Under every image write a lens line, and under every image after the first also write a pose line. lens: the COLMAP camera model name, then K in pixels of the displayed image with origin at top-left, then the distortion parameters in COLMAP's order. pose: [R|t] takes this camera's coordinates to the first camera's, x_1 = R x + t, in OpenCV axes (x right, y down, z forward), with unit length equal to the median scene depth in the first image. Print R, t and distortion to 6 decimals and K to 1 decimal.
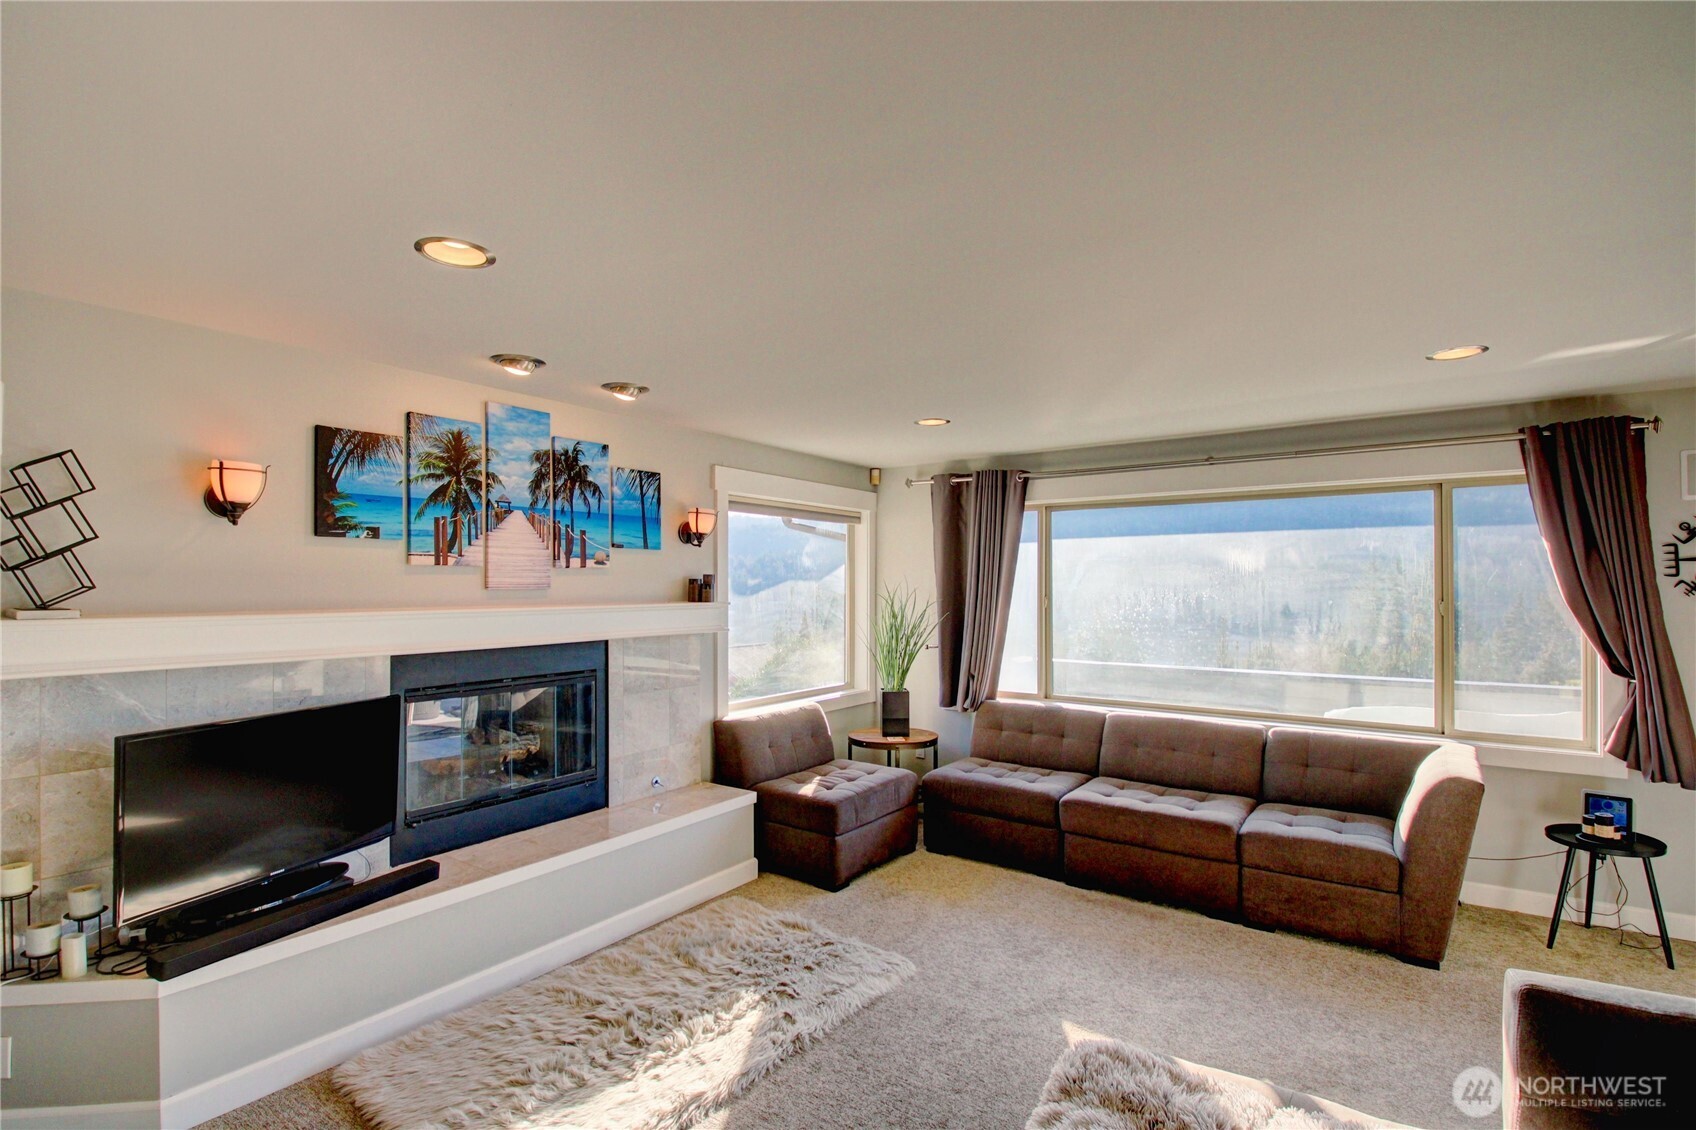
lens RADIAL K [[787.4, 0, 842.5], [0, 787.4, 579.4], [0, 0, 1]] dist [-0.000366, -0.016602]
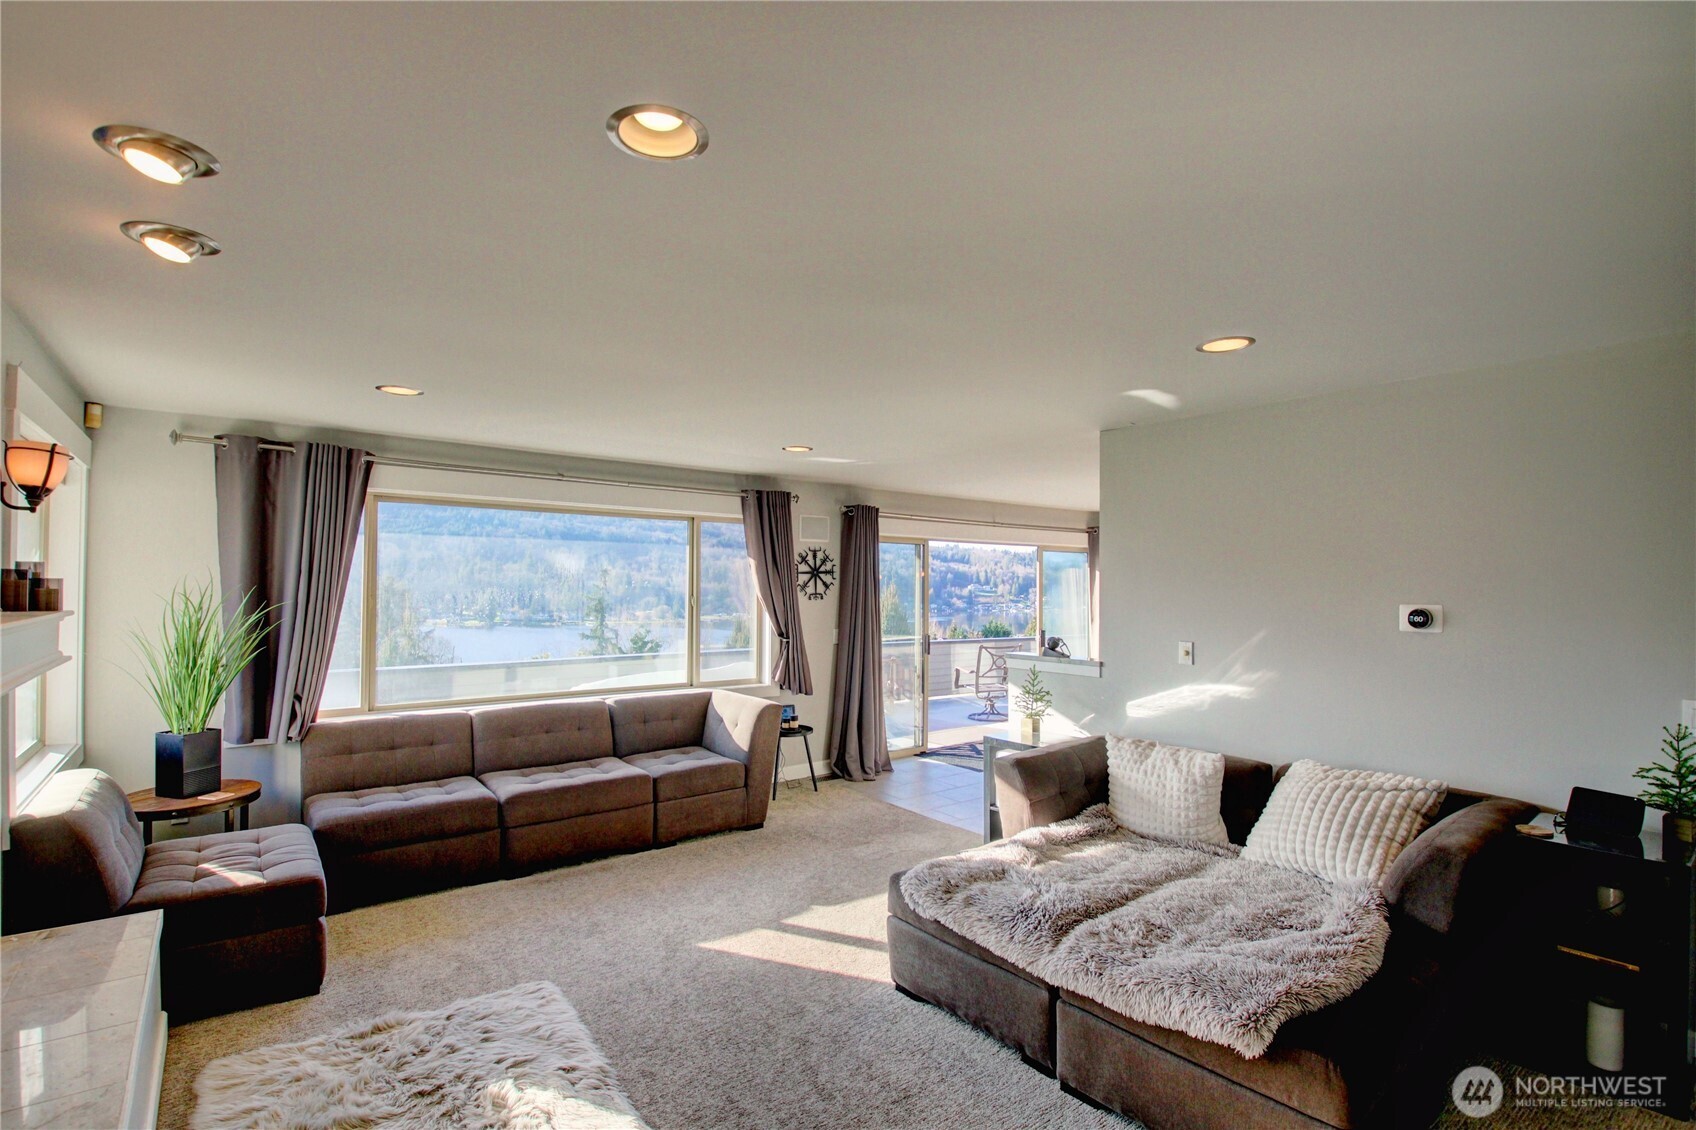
lens RADIAL K [[787.4, 0, 842.5], [0, 787.4, 579.4], [0, 0, 1]] dist [-0.000366, -0.016602]
pose [[0.270584, 0.011843, 0.962623, -0.640294], [-0.015123, 0.999853, -0.008050, 0.002615], [-0.962578, -0.012380, 0.270724, 0.350307]]
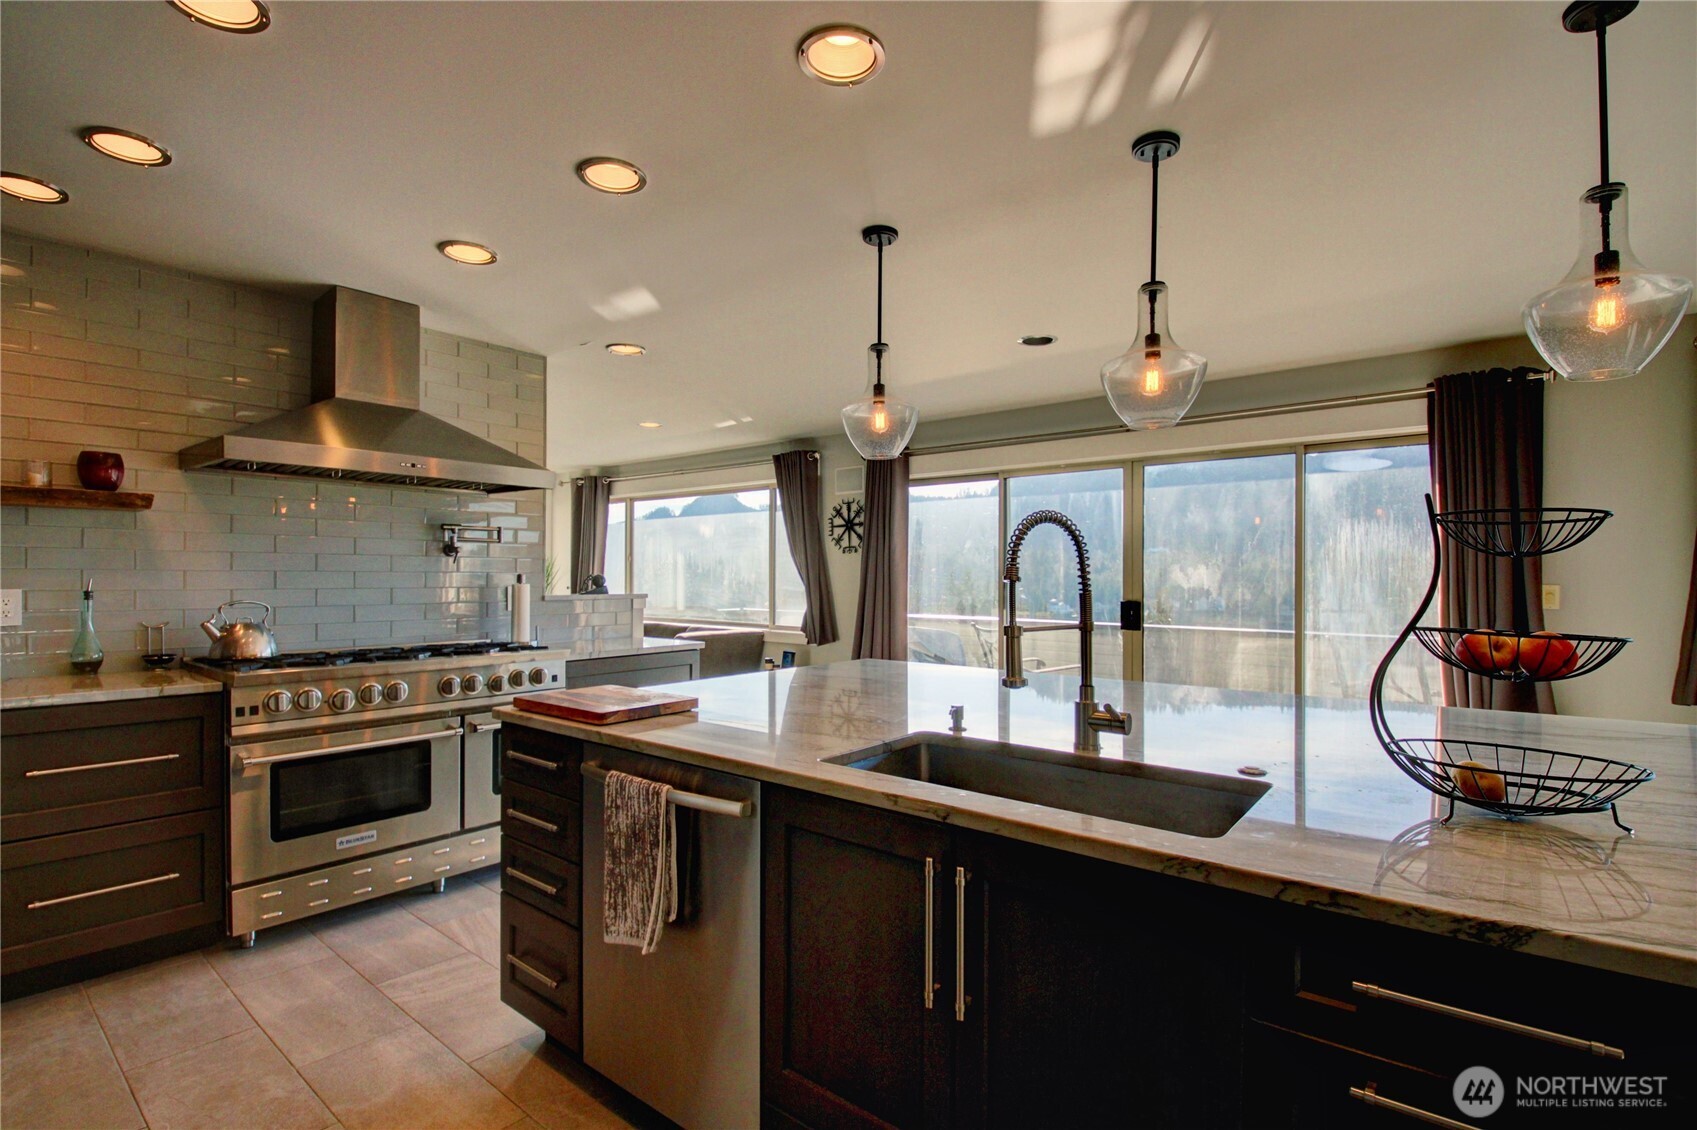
lens RADIAL K [[805.2, 0, 820.8], [0, 805.2, 570.0], [0, 0, 1]] dist [0.001323, -0.015149]
pose [[0.998215, 0.003679, -0.059608, 1.035882], [-0.003555, 0.999991, 0.002196, 0.066277], [0.059616, -0.001980, 0.998219, -0.838579]]
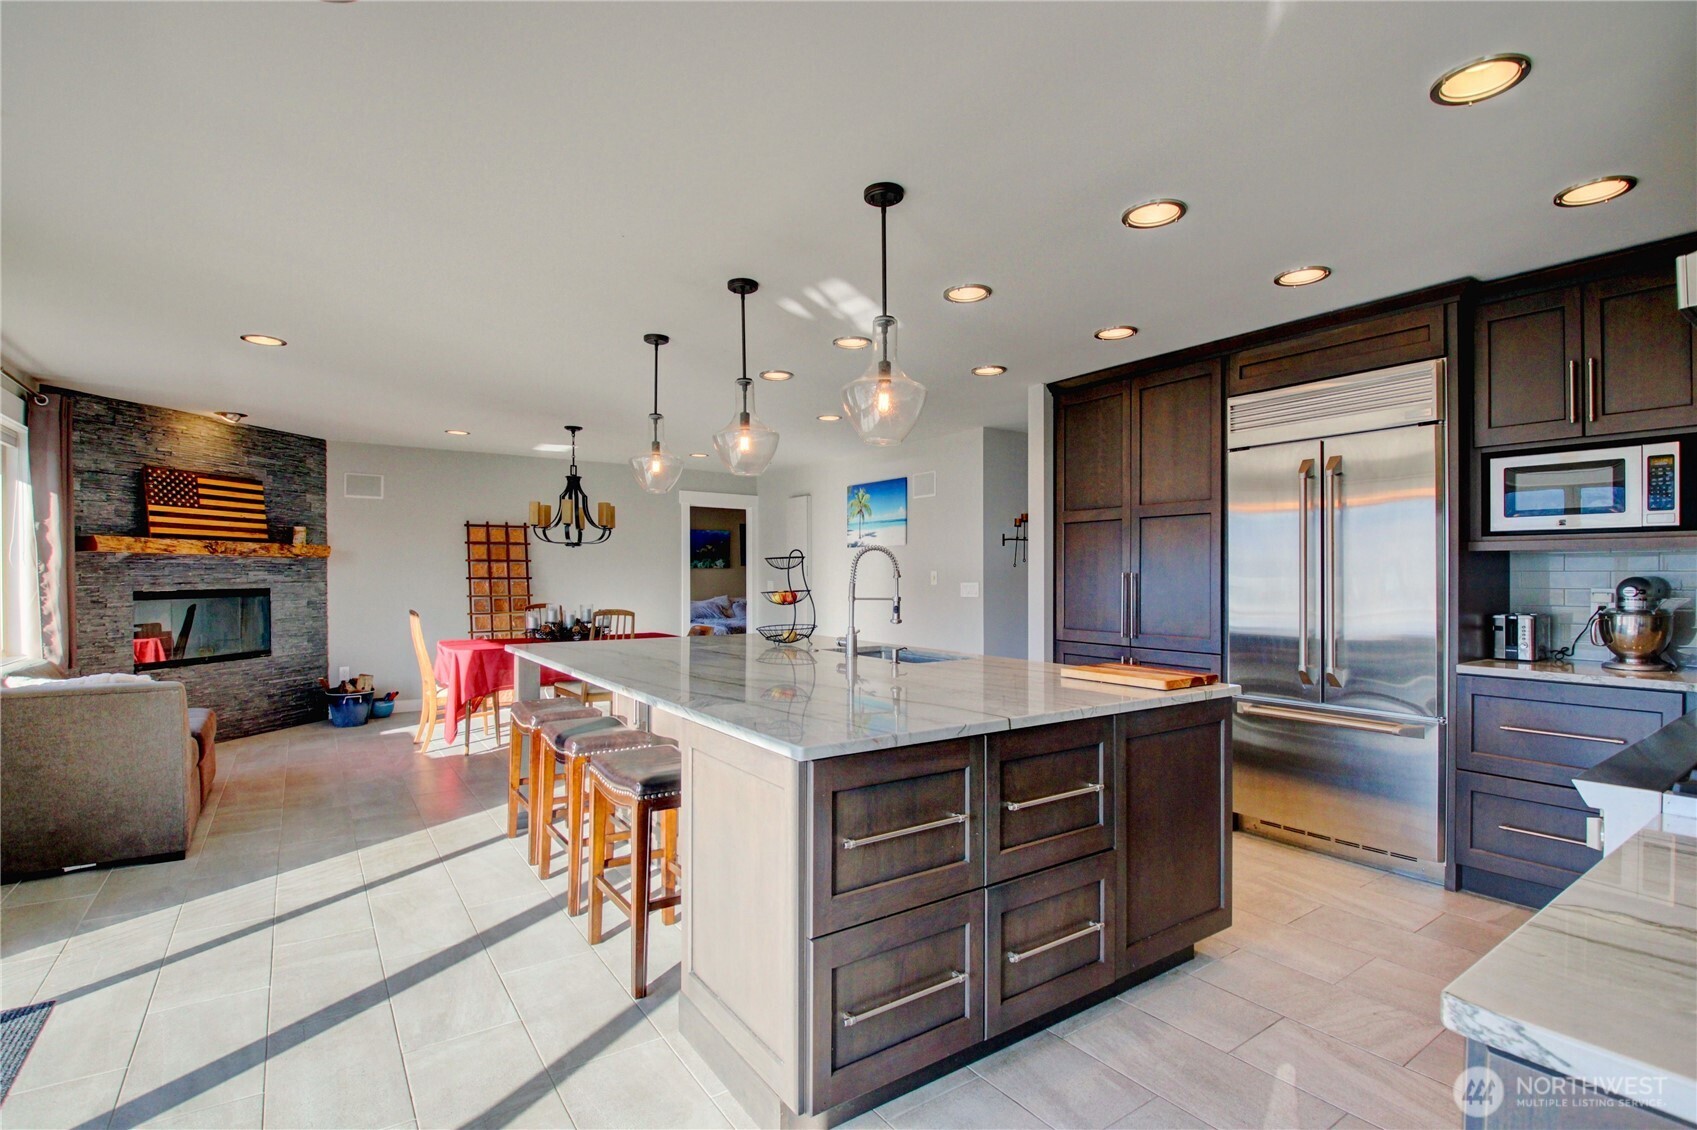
lens RADIAL K [[787.8, 0, 843.0], [0, 787.8, 579.4], [0, 0, 1]] dist [-0.000366, -0.016602]
pose [[-0.947828, -0.000097, 0.318782, 0.882825], [-0.002435, 0.999973, -0.006936, 0.081684], [-0.318772, -0.007350, -0.947803, 0.479647]]
